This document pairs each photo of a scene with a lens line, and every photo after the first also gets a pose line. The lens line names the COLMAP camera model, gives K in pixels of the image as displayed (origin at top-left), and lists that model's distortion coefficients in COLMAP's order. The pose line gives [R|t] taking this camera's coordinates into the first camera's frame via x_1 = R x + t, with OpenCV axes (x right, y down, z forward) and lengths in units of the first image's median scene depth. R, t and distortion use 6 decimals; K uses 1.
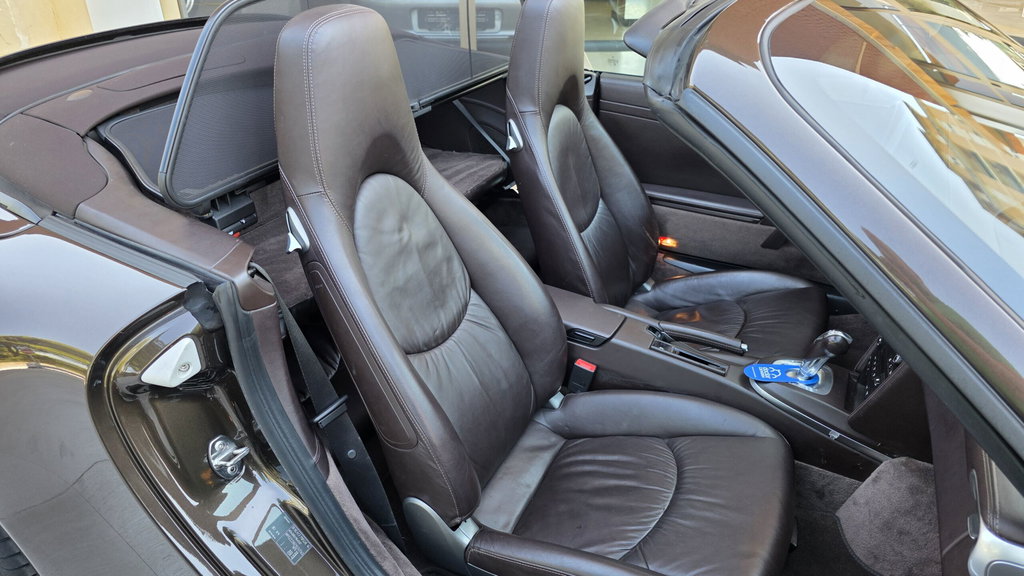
lens RADIAL K [[689.4, 0, 512.8], [0, 689.4, 295.9], [0, 0, 1]] dist [0.057536, -0.055691]
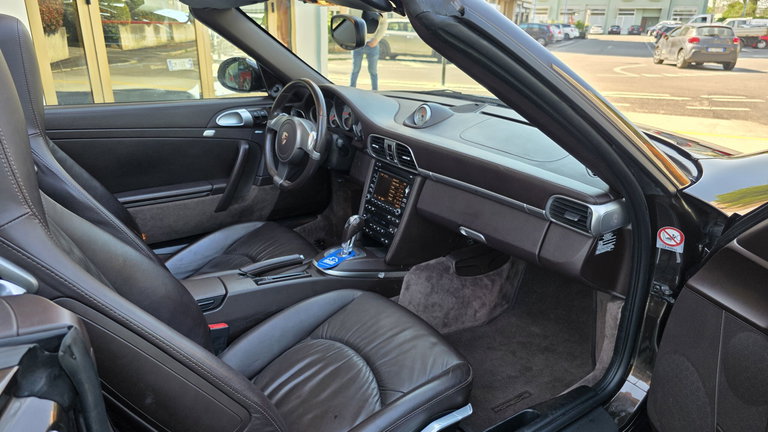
lens RADIAL K [[517.0, 0, 384.6], [0, 517.0, 221.9], [0, 0, 1]] dist [0.057536, -0.055691]
pose [[0.468197, -0.313539, 0.826126, -0.445214], [0.424999, 0.899591, 0.100559, -0.023405], [-0.774705, 0.304021, 0.554440, 0.288199]]
